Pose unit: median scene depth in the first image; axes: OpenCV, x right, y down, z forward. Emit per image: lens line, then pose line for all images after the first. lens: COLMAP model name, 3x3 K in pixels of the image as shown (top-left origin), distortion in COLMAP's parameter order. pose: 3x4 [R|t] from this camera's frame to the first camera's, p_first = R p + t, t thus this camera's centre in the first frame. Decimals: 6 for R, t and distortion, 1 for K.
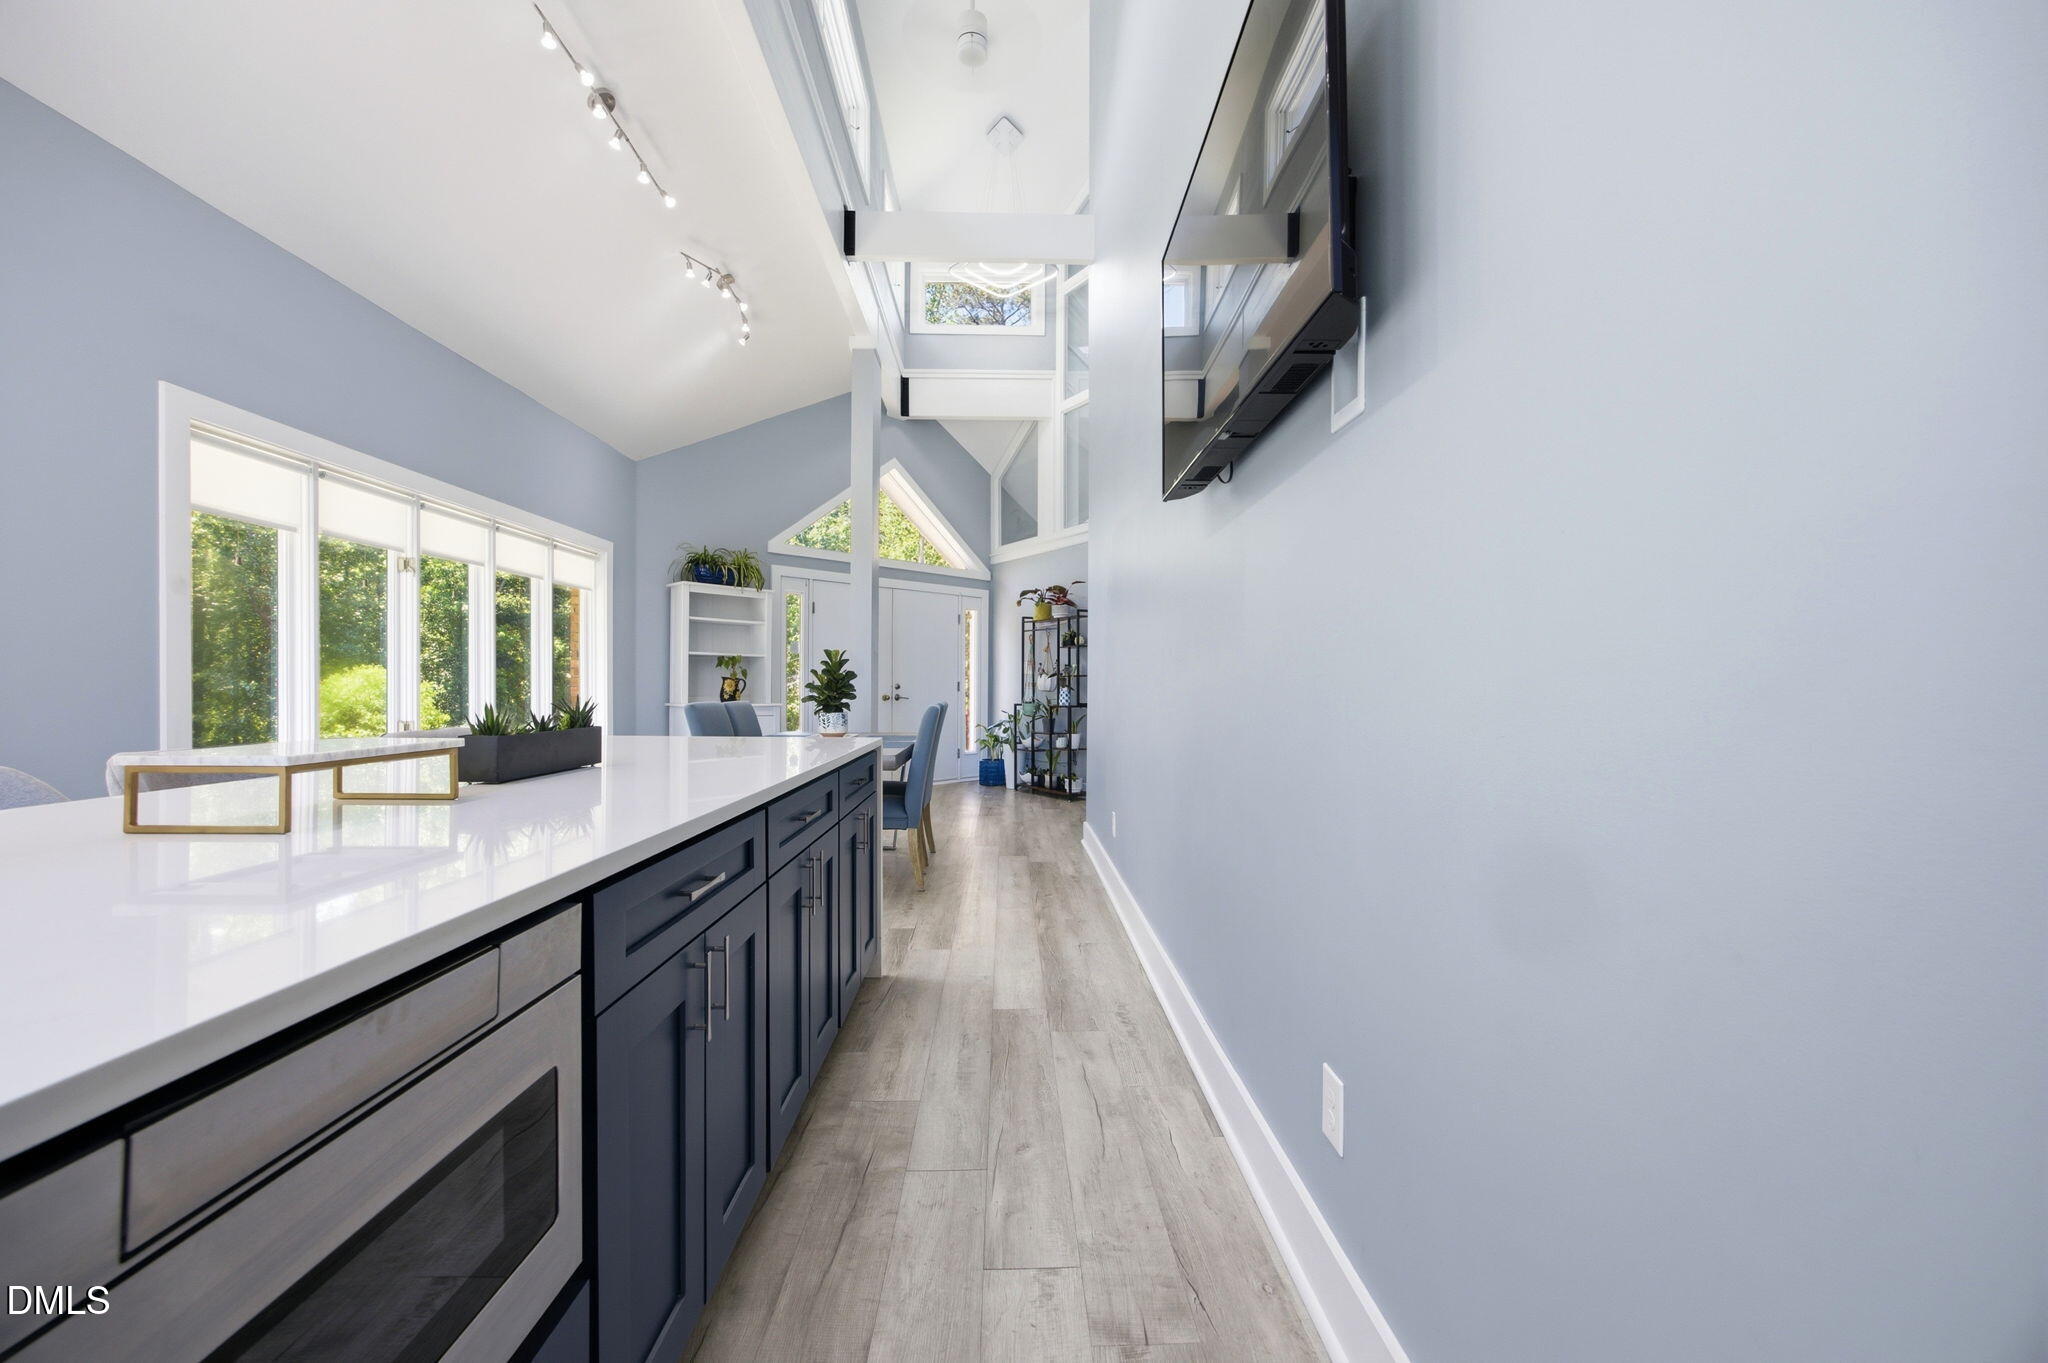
lens RADIAL K [[800.0, 0, 1019.5], [0, 800.0, 654.6], [0, 0, 1]] dist [-0.000124, 0.000002]
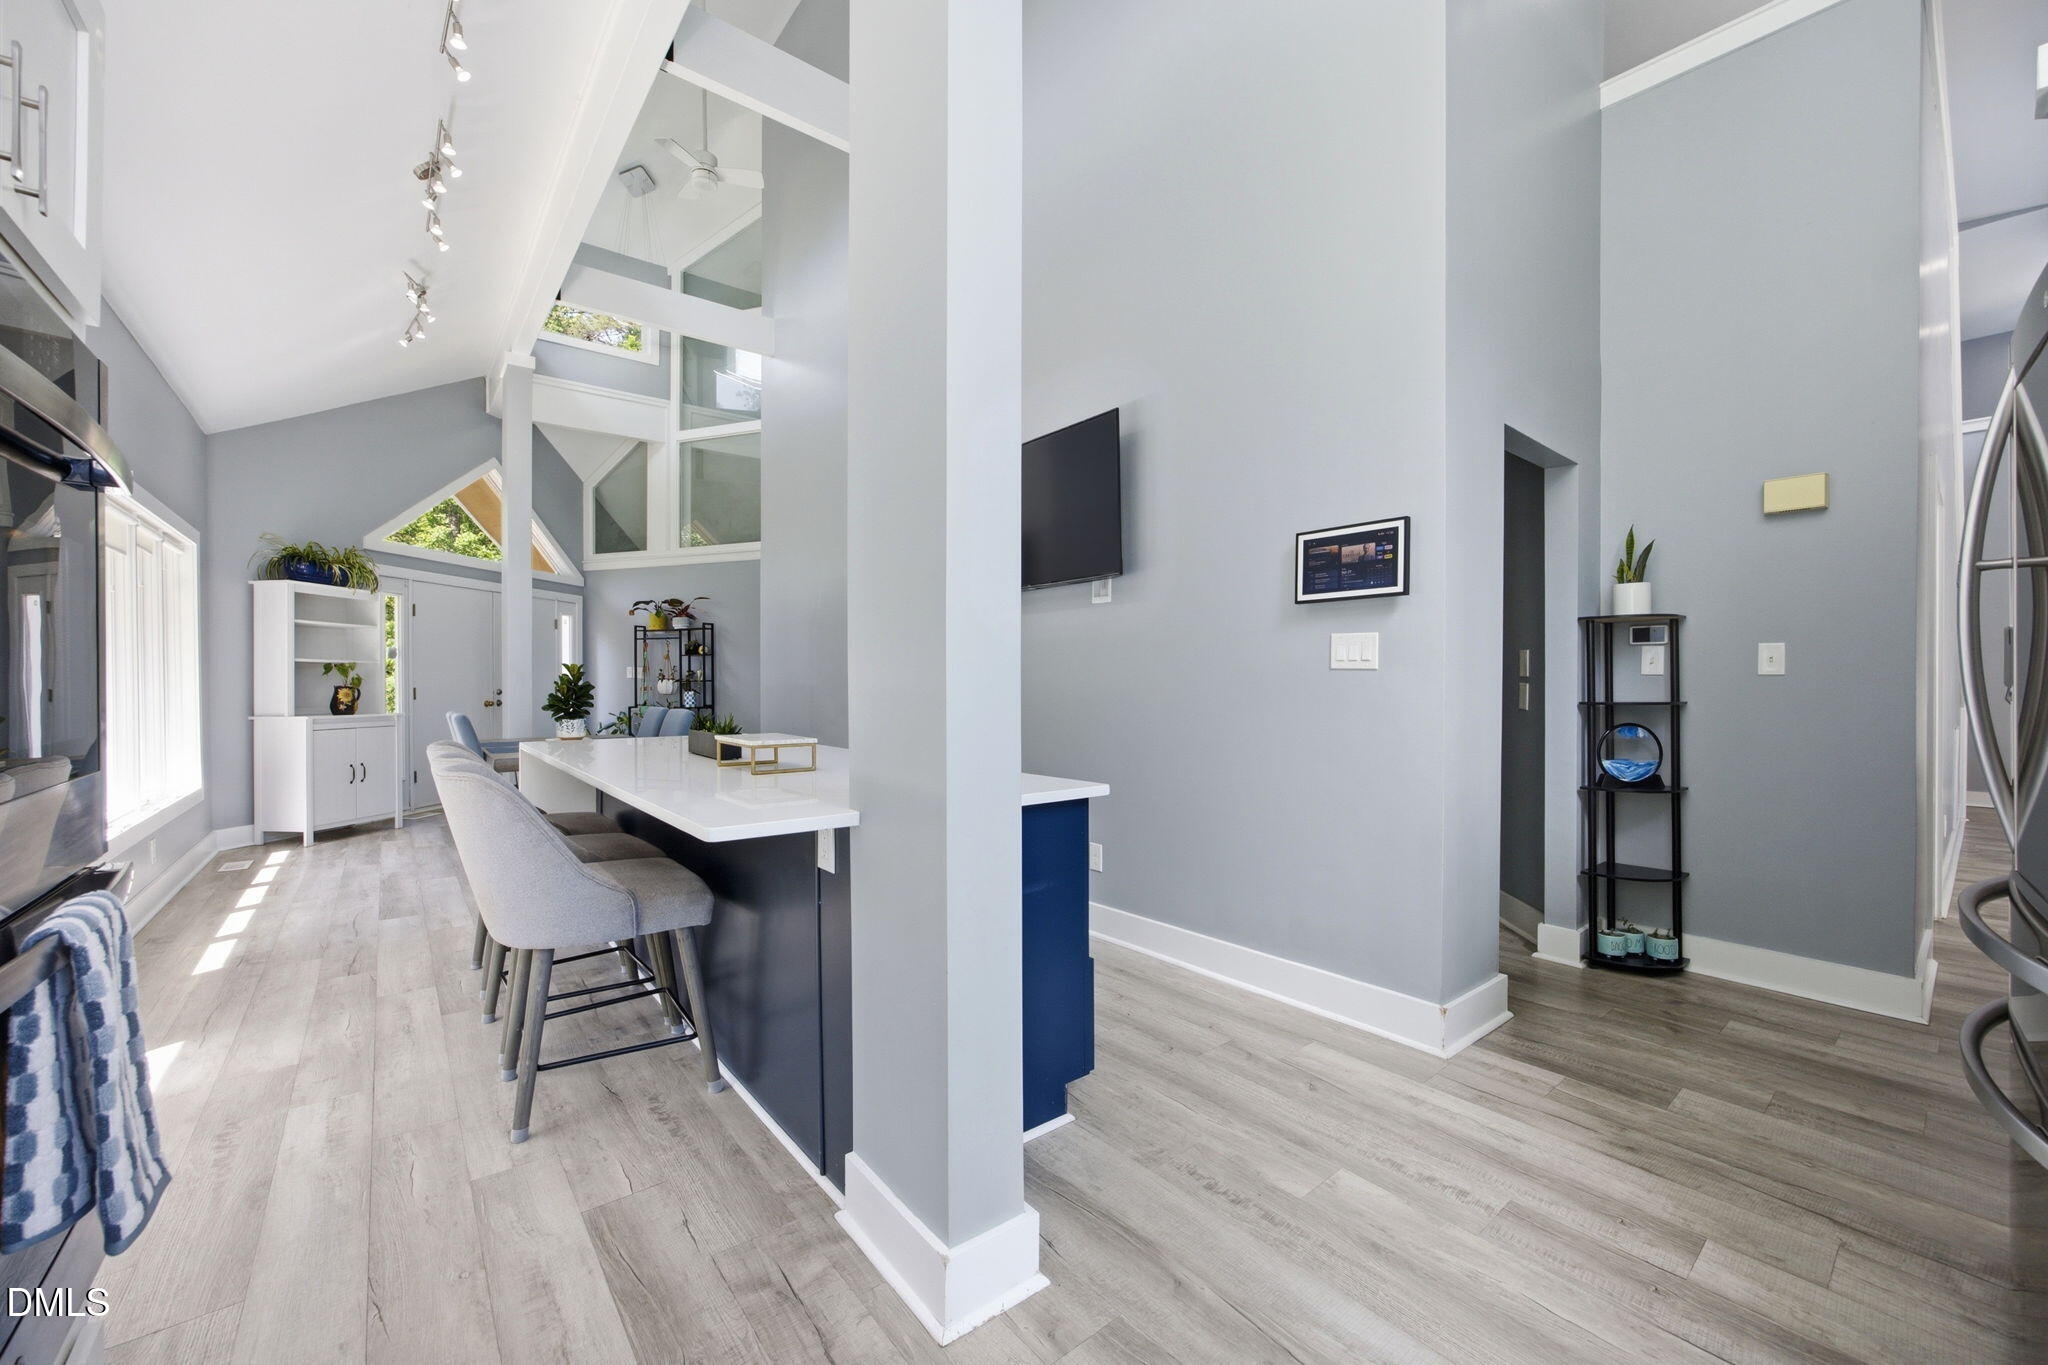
lens RADIAL K [[791.6, 0, 1039.3], [0, 791.6, 684.4], [0, 0, 1]] dist [-0.017073, 0.000027]
pose [[0.777179, -0.007851, 0.629230, -0.255538], [-0.018997, 0.999174, 0.035931, -0.017831], [-0.628993, -0.039879, 0.776388, -0.172955]]
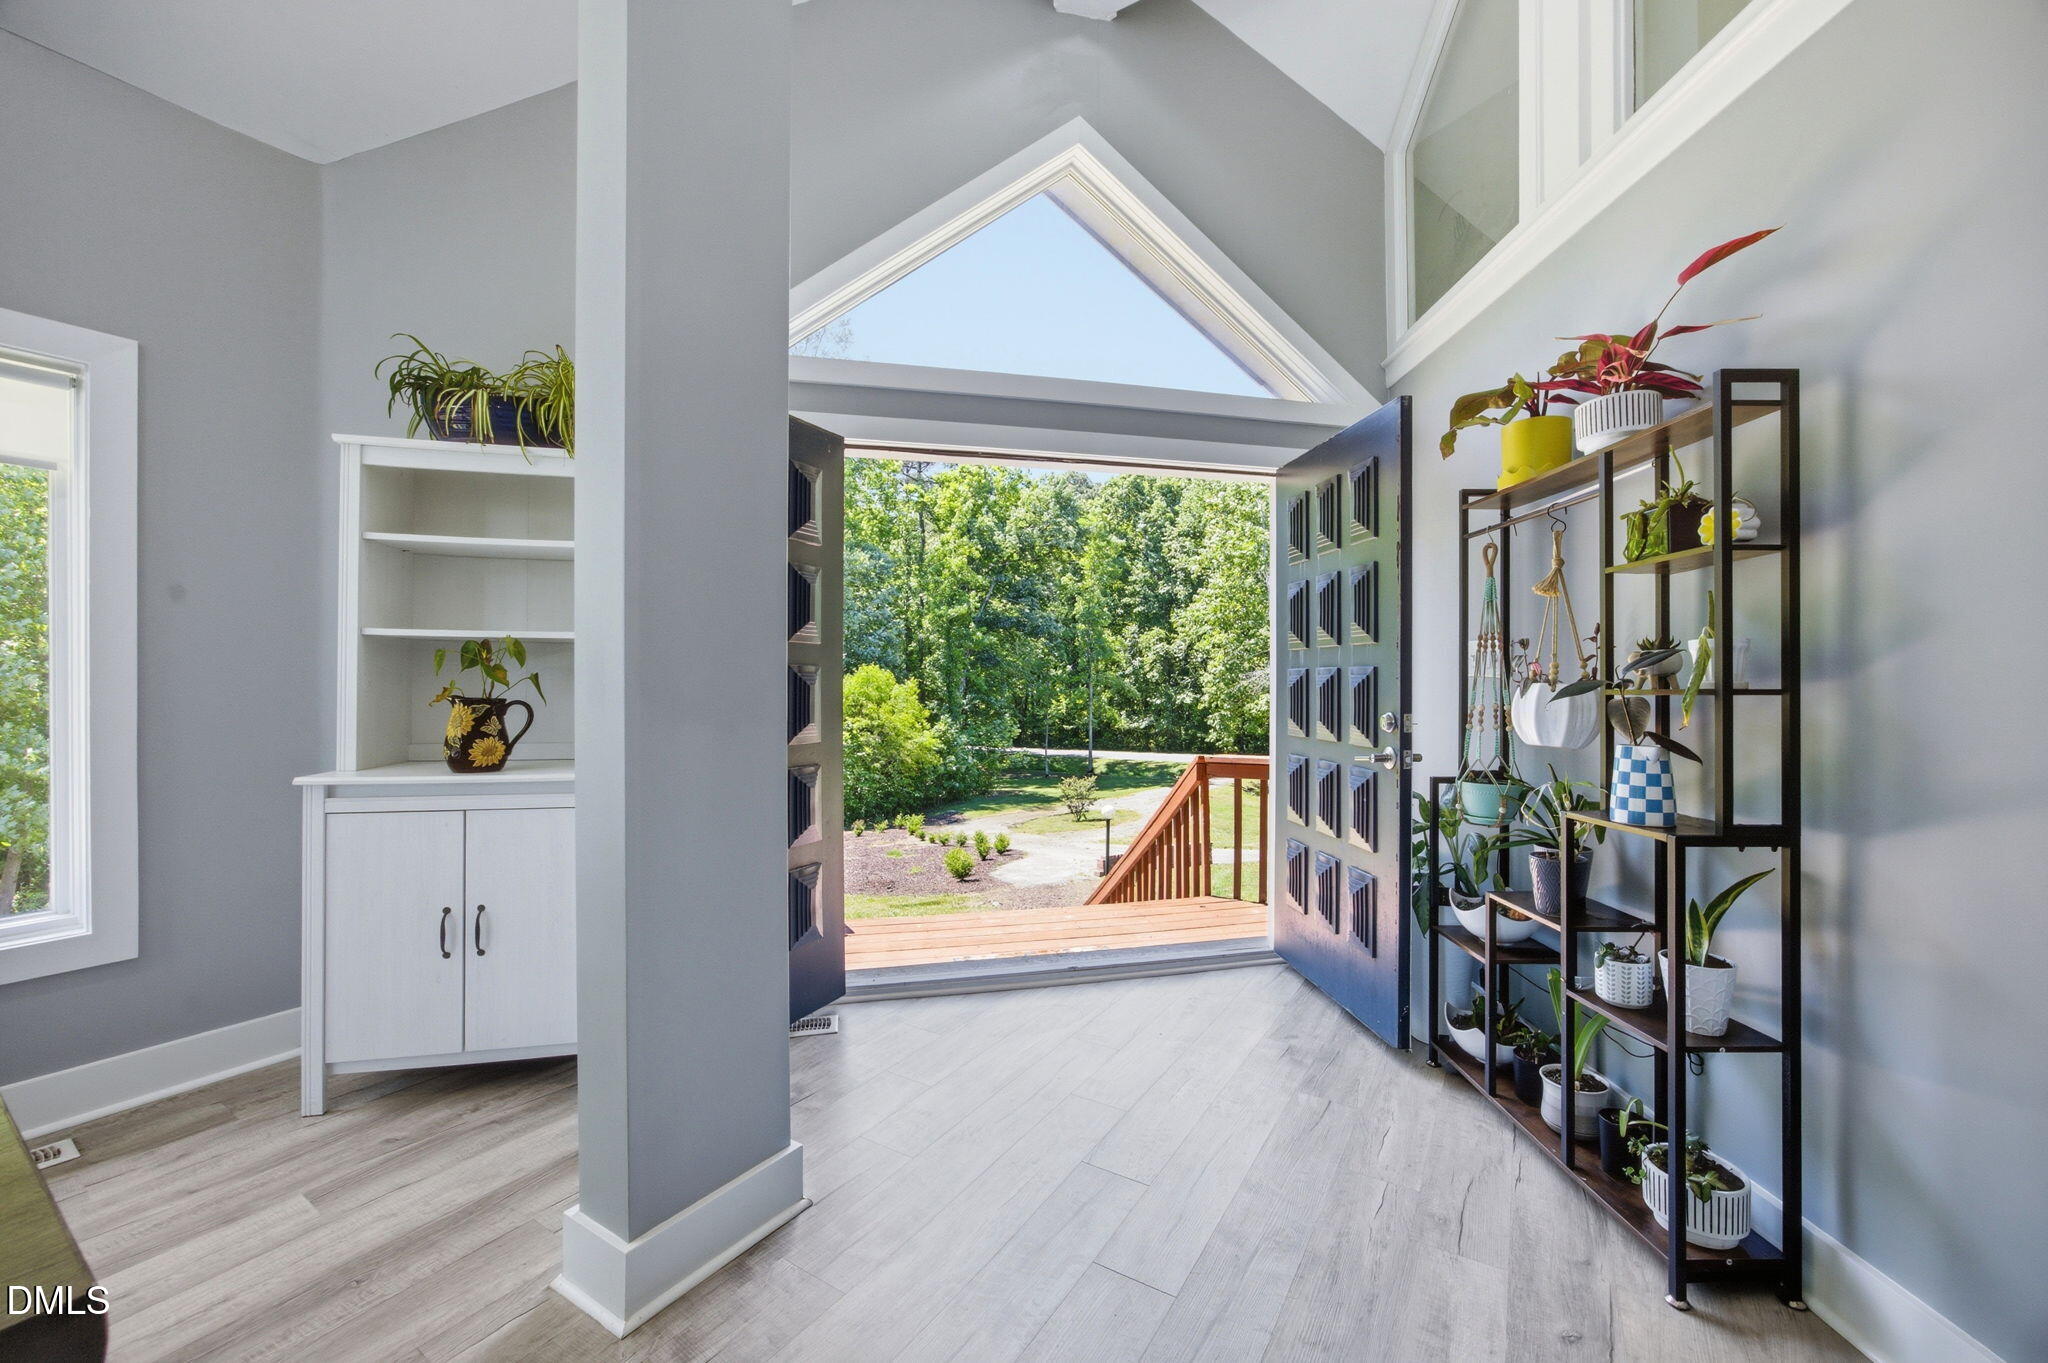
lens RADIAL K [[791.6, 0, 1039.3], [0, 791.6, 683.4], [0, 0, 1]] dist [-0.017073, 0.000027]
pose [[0.835285, -0.001473, -0.549815, 0.035358], [0.019469, 0.999449, 0.026900, 0.015200], [0.549472, -0.033174, 0.834853, 0.710331]]
